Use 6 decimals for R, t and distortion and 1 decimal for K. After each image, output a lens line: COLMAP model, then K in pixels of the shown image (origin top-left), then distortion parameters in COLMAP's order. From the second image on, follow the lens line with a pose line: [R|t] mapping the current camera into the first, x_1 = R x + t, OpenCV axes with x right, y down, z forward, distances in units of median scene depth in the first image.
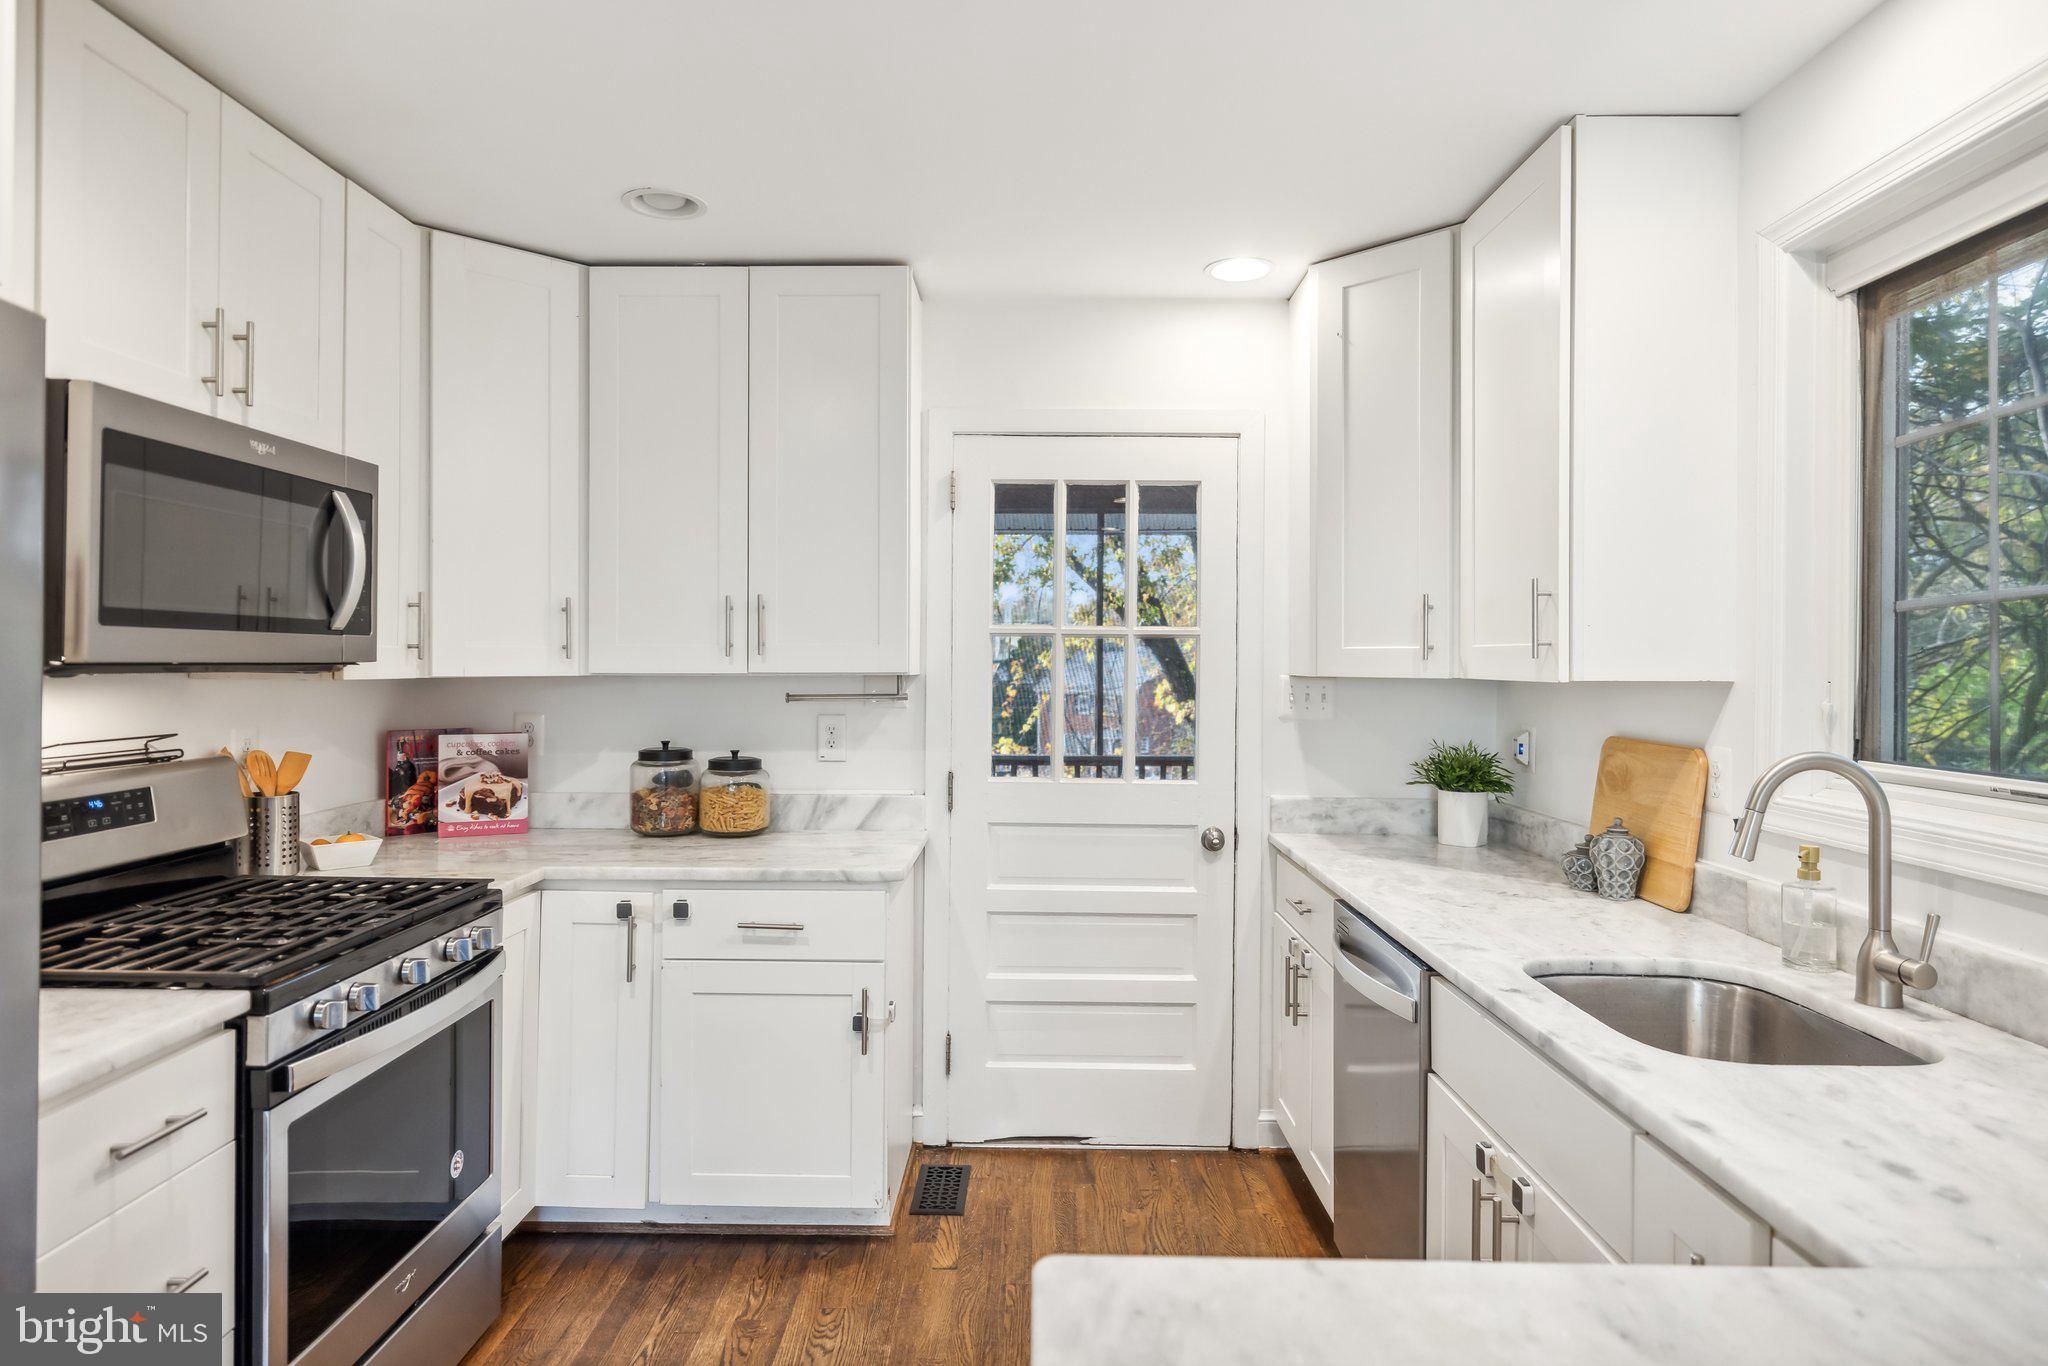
lens RADIAL K [[1188.3, 0, 1026.0], [0, 1188.3, 661.1], [0, 0, 1]] dist [0.001467, -0.001840]
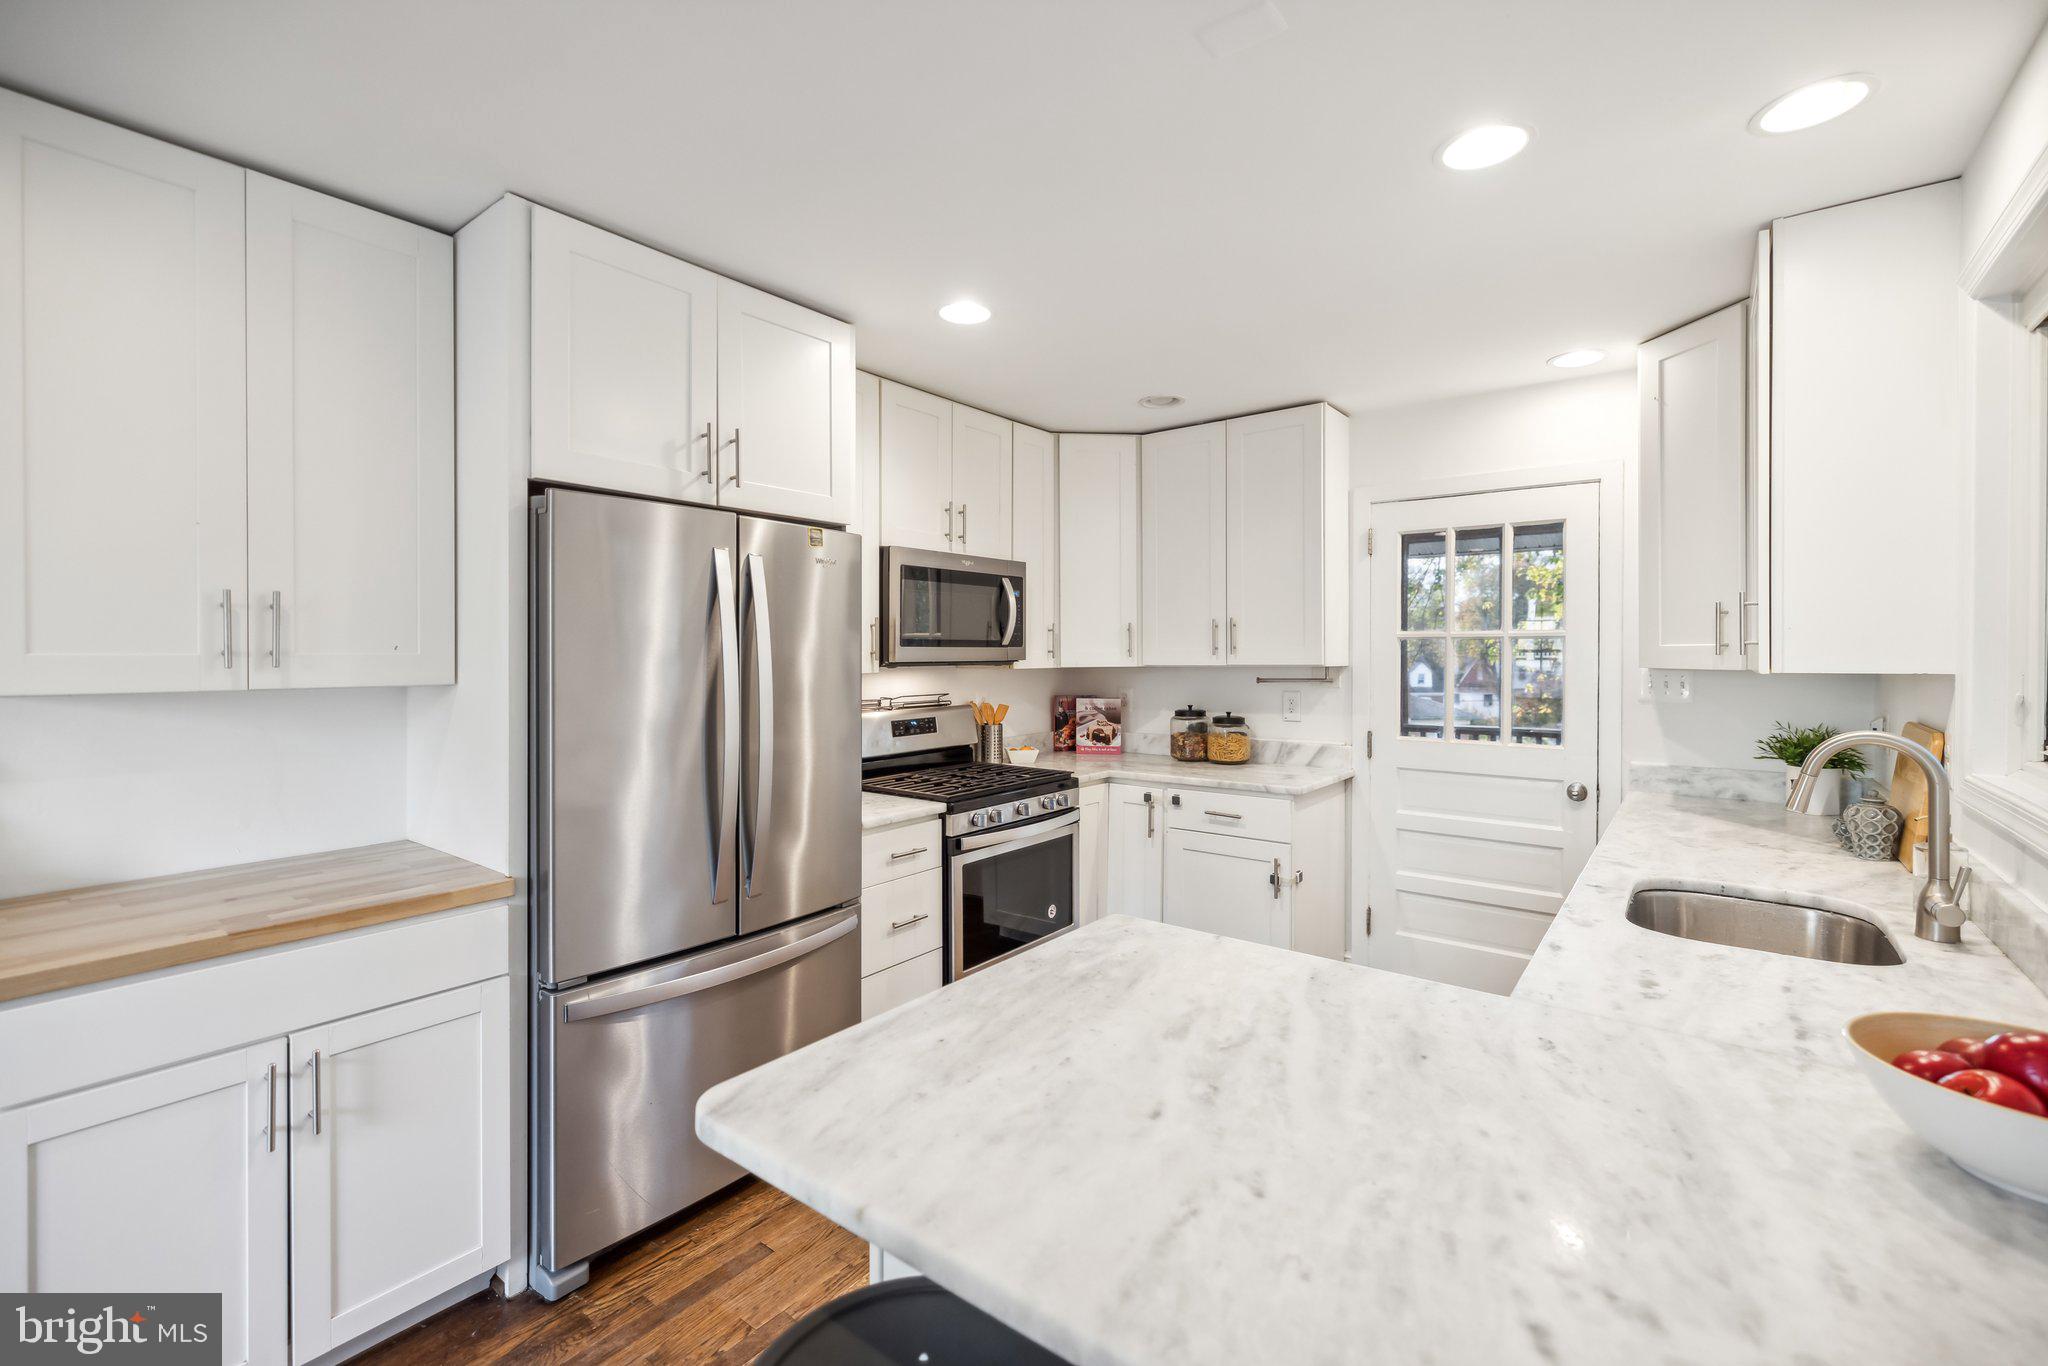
lens RADIAL K [[889.5, 0, 1018.2], [0, 889.5, 657.6], [0, 0, 1]] dist [0.001135, -0.000983]
pose [[0.794100, -0.004869, -0.607768, 0.312912], [0.008004, 0.999965, 0.002447, -0.006372], [0.607734, -0.006808, 0.794111, -0.178140]]
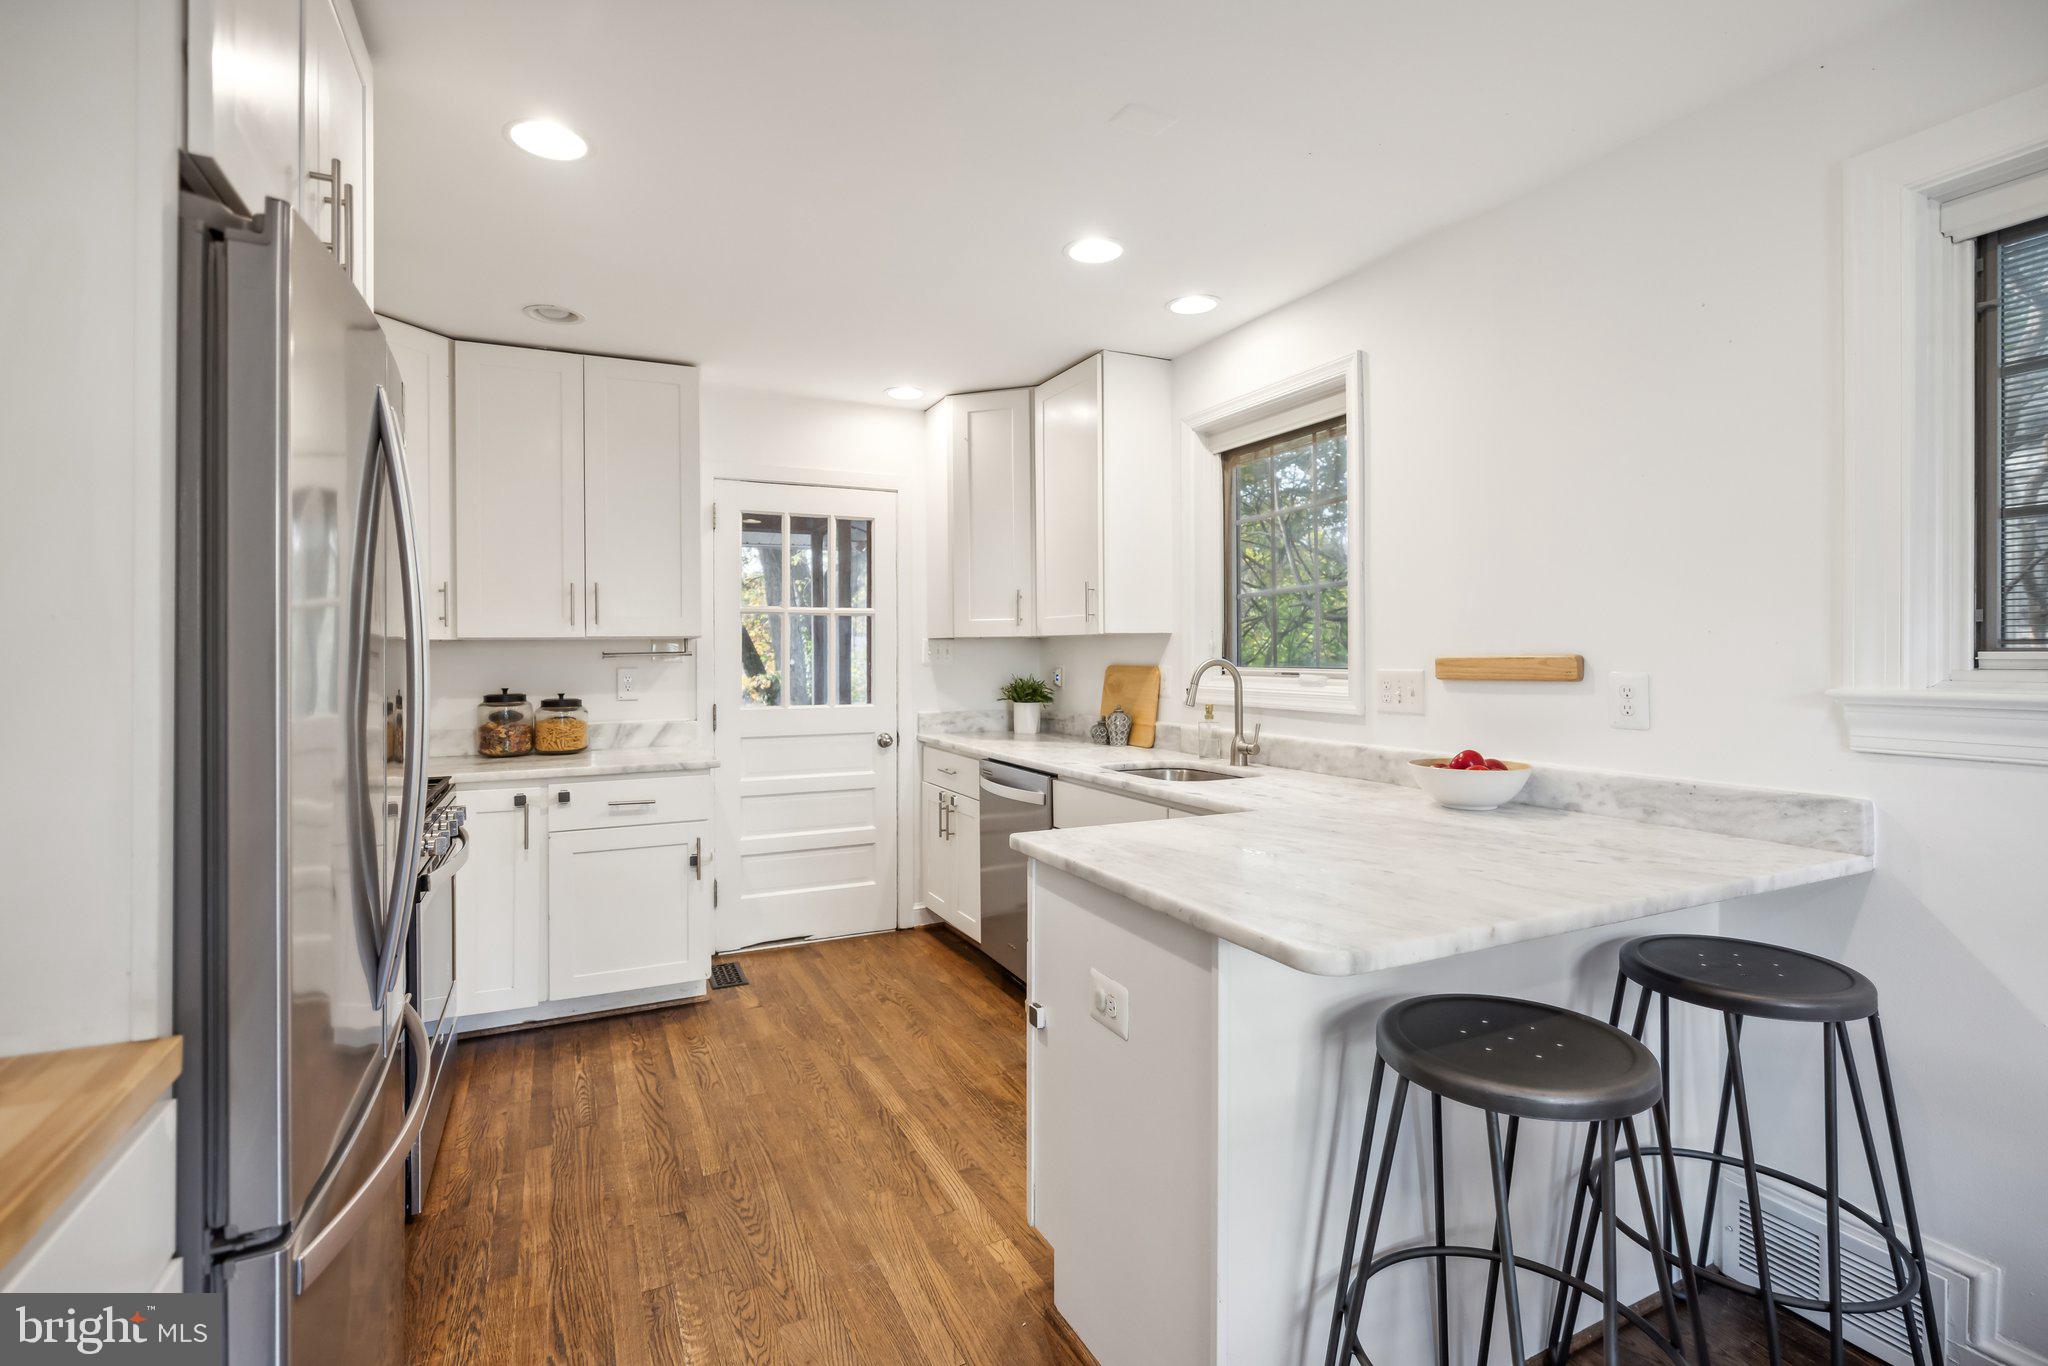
lens RADIAL K [[950.1, 0, 1026.6], [0, 950.1, 650.3], [0, 0, 1]] dist [-0.000336, -0.000121]
pose [[0.895094, -0.011249, 0.445735, -0.289038], [0.011168, 0.999934, 0.002809, 0.030963], [-0.445737, 0.002463, 0.895161, -0.289068]]
